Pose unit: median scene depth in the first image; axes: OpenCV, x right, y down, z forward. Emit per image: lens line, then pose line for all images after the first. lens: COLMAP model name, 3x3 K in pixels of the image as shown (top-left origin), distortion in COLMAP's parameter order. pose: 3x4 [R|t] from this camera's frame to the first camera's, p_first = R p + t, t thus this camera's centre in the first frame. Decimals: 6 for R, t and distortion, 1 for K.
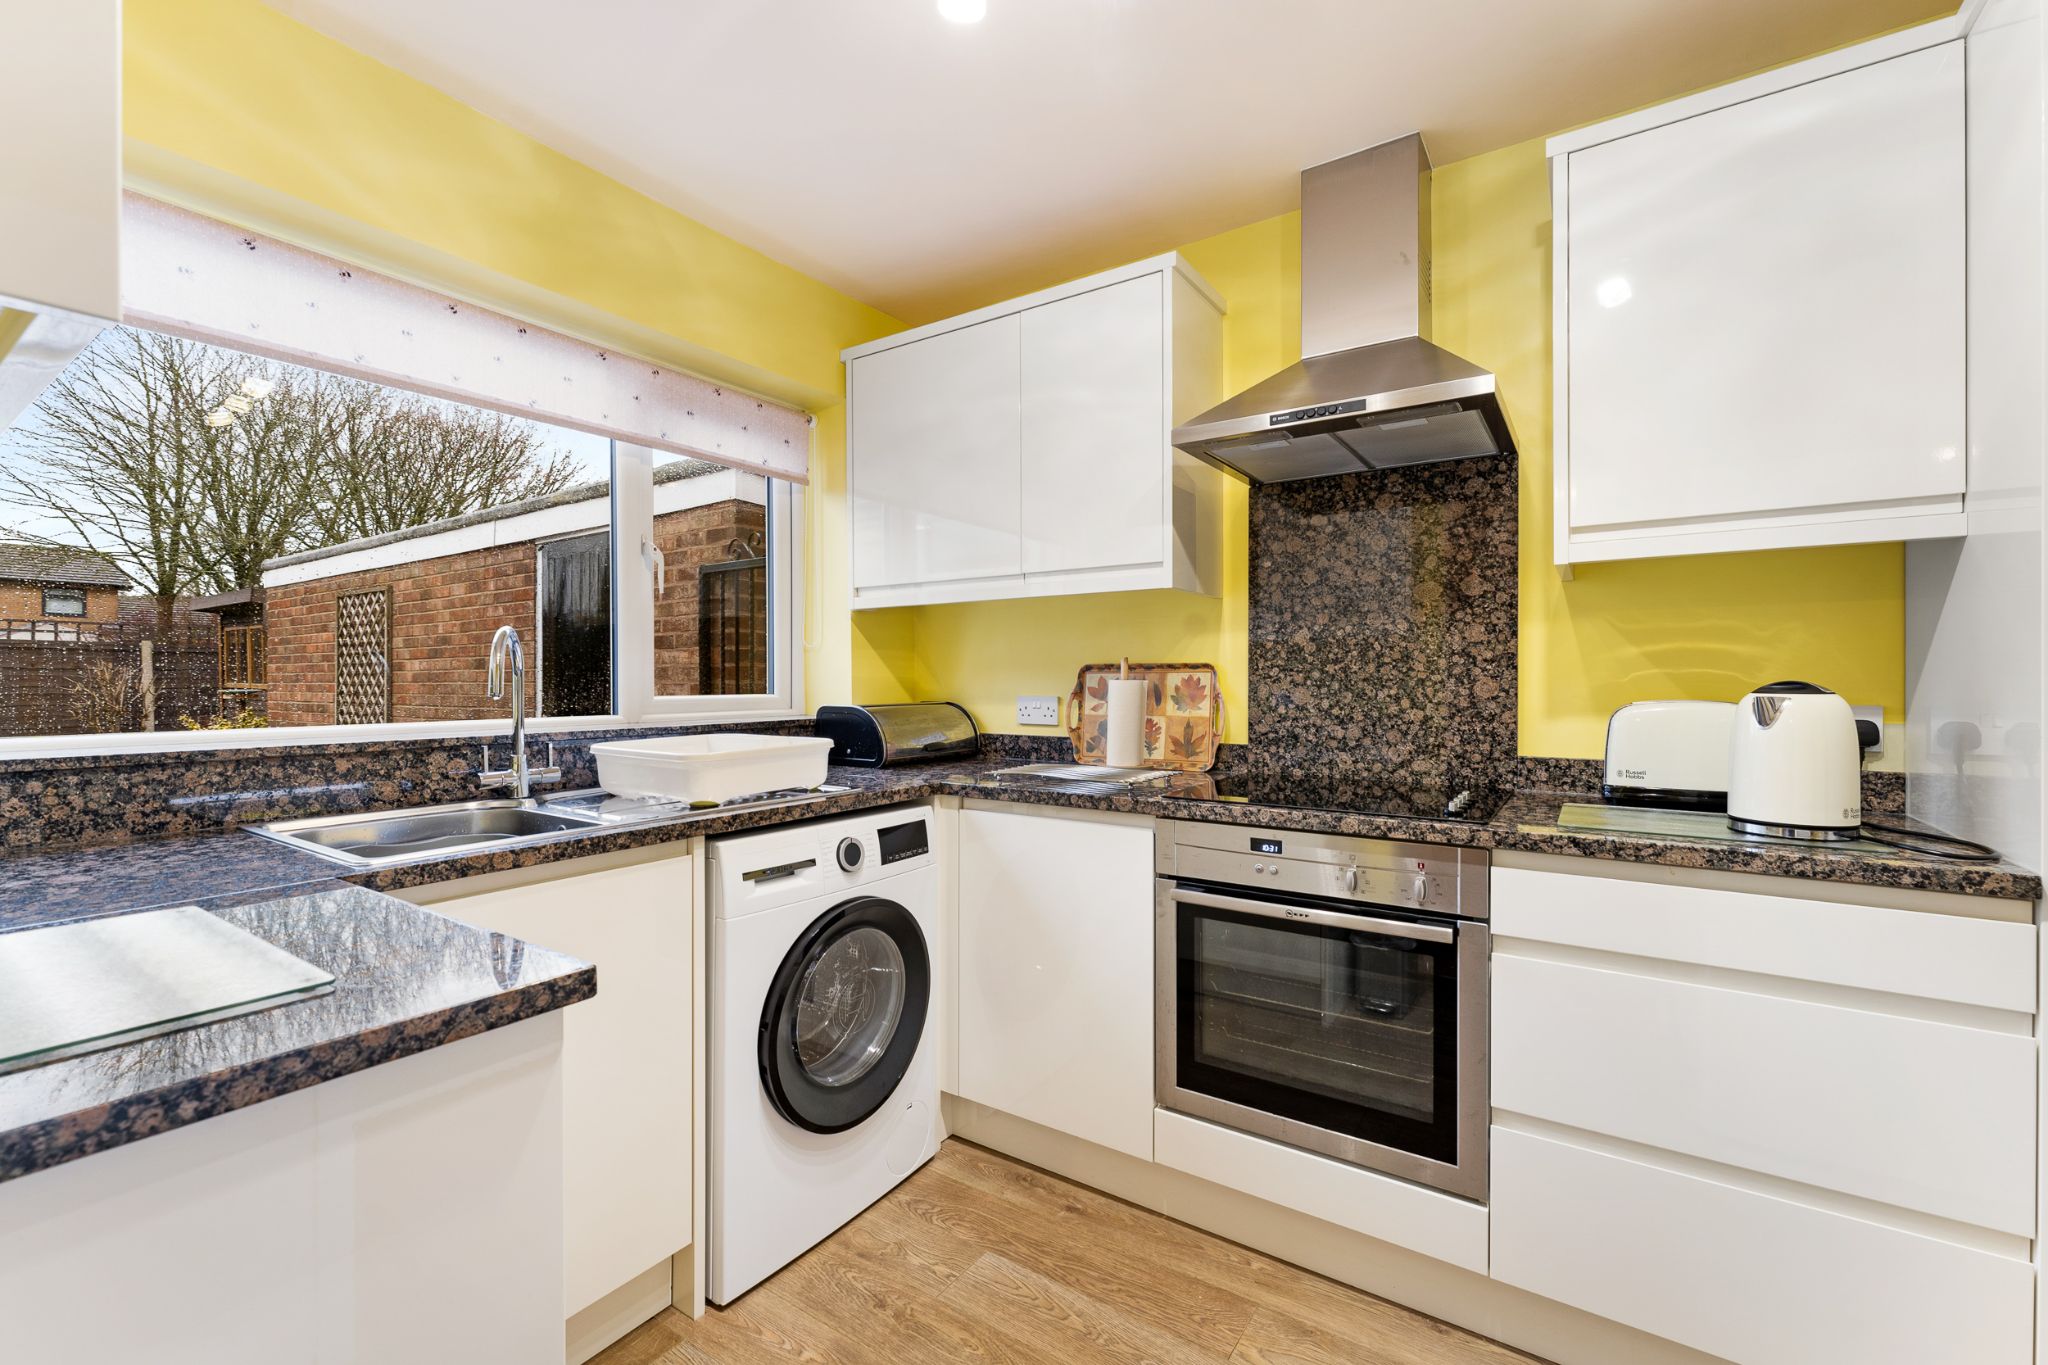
lens RADIAL K [[847.2, 0, 992.7], [0, 847.2, 682.2], [0, 0, 1]] dist [0.000515, -0.000347]
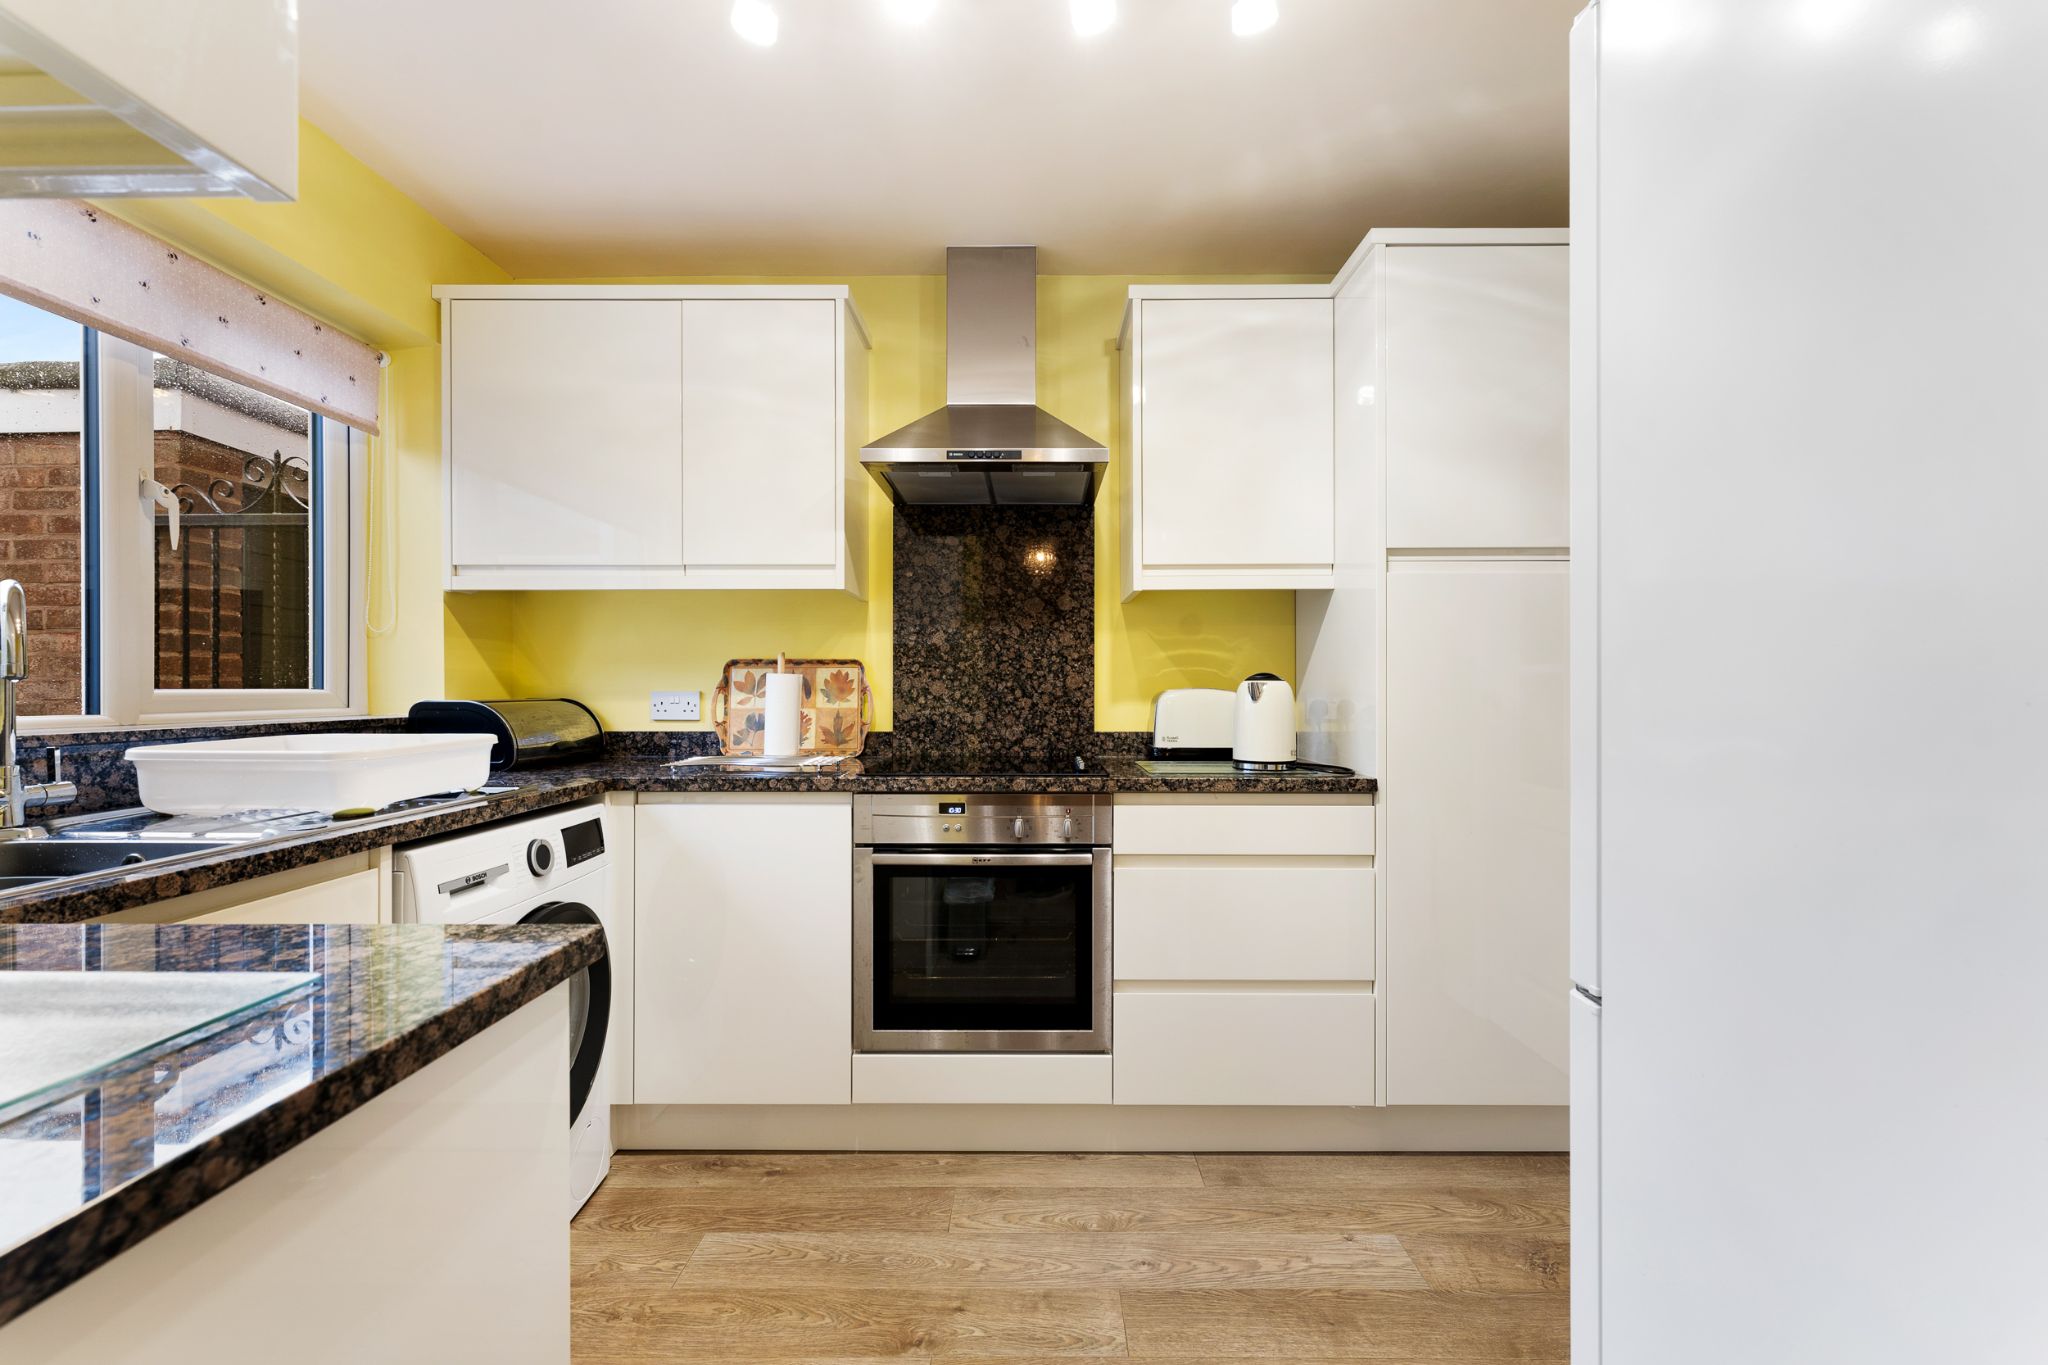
lens RADIAL K [[857.1, 0, 998.8], [0, 857.1, 688.6], [0, 0, 1]] dist [0.000655, -0.000009]
pose [[0.829860, 0.001714, 0.557969, -0.245373], [0.000419, 0.999993, -0.003696, 0.022558], [-0.557971, 0.003301, 0.829854, -0.038549]]
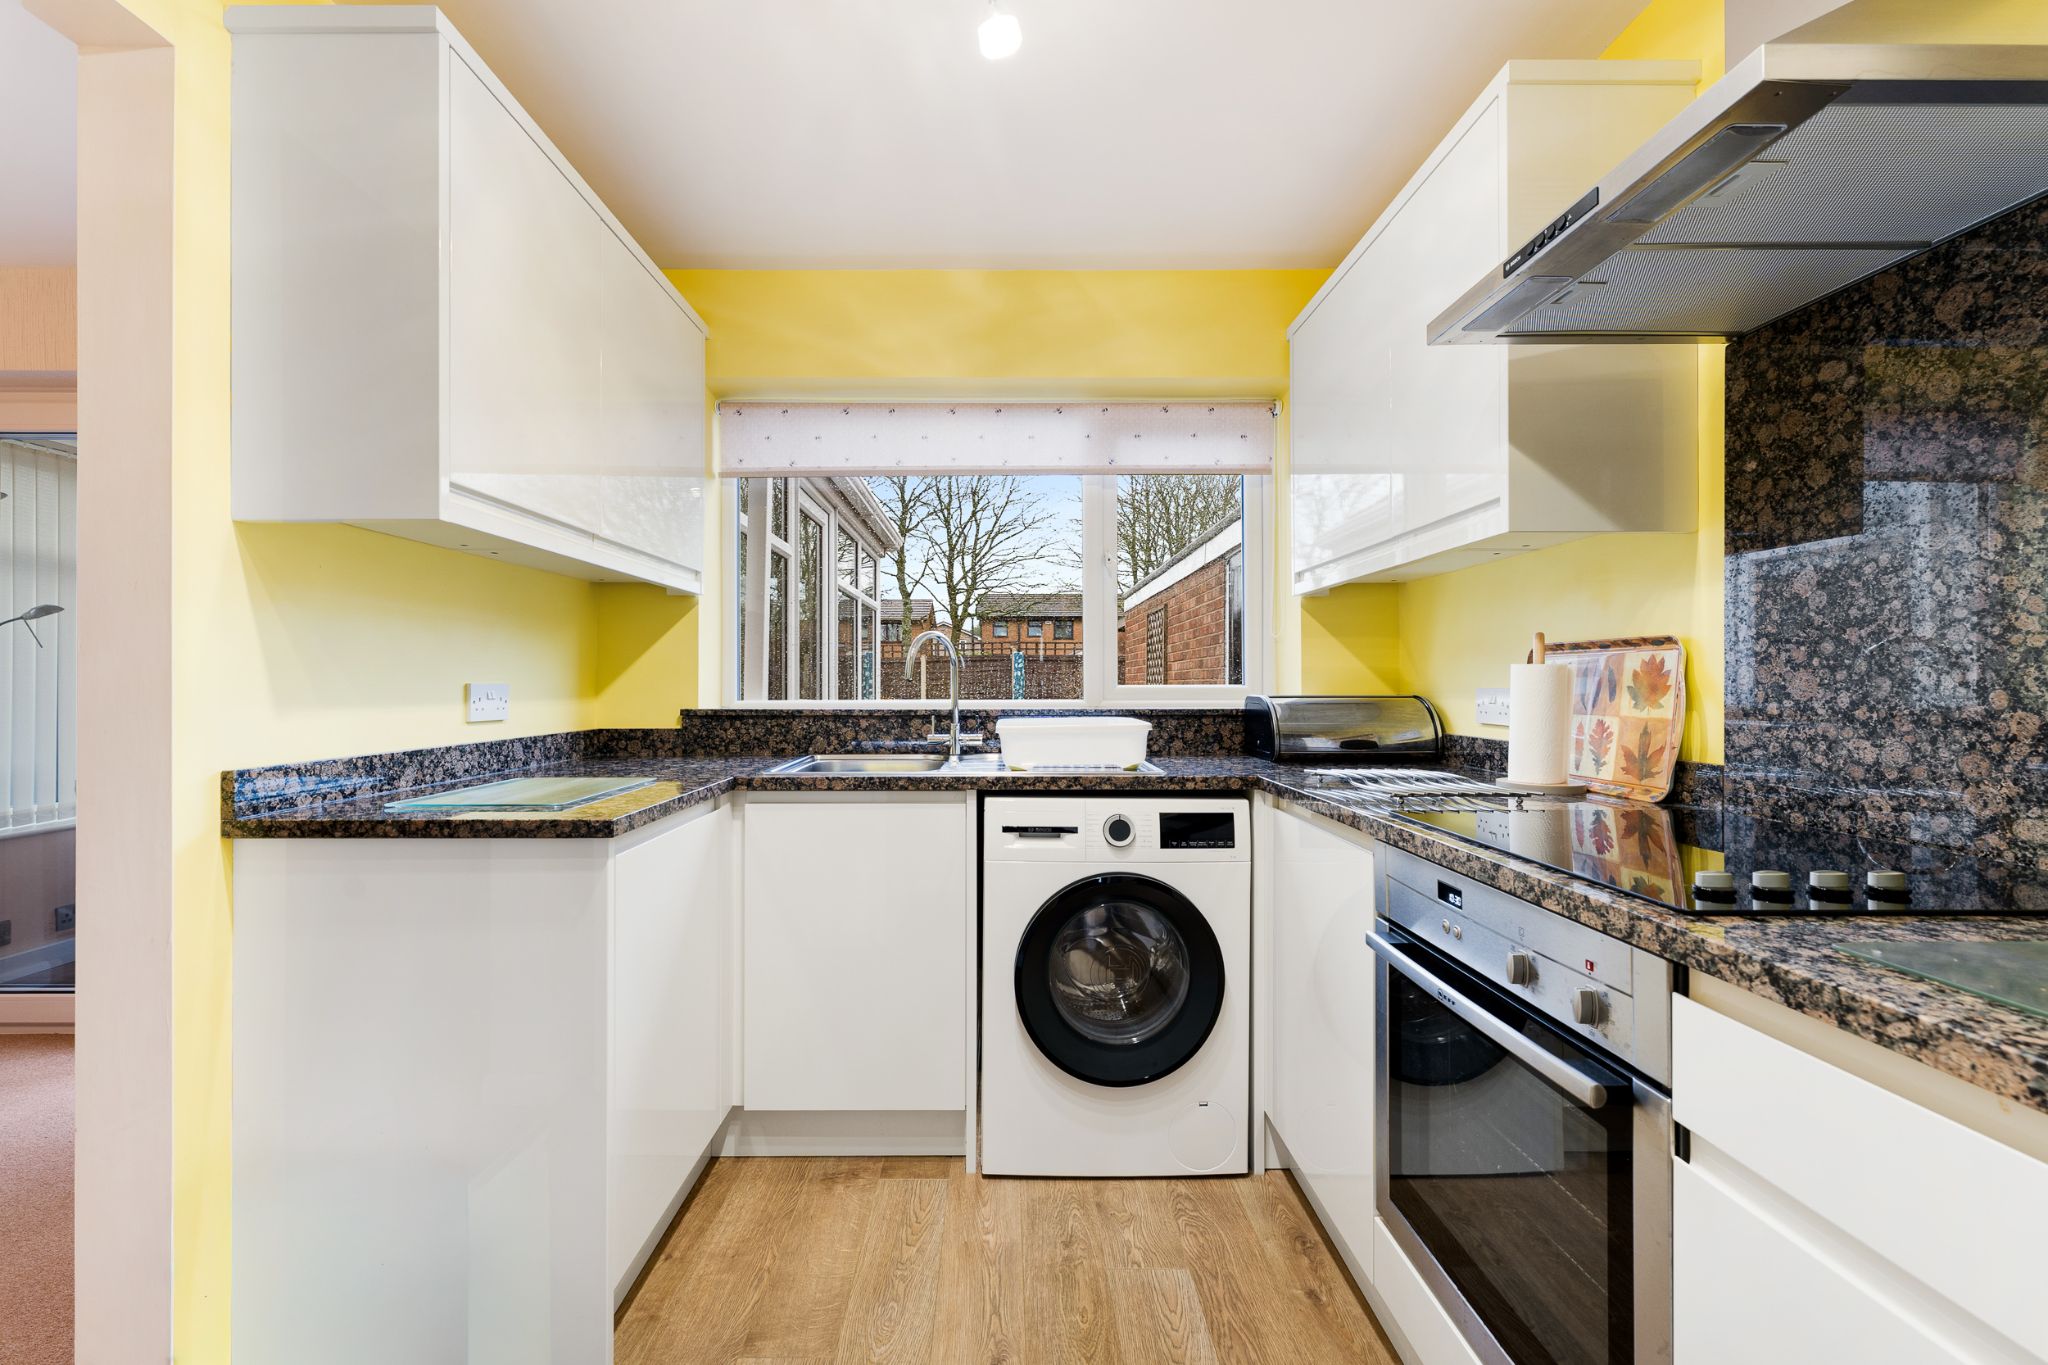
lens RADIAL K [[843.1, 0, 1014.3], [0, 843.1, 678.0], [0, 0, 1]] dist [0.001278, 0.000097]
pose [[0.578851, -0.003607, -0.815425, 0.553622], [-0.002898, 0.999975, -0.006481, 0.017520], [0.815428, 0.006115, 0.578826, 0.251196]]
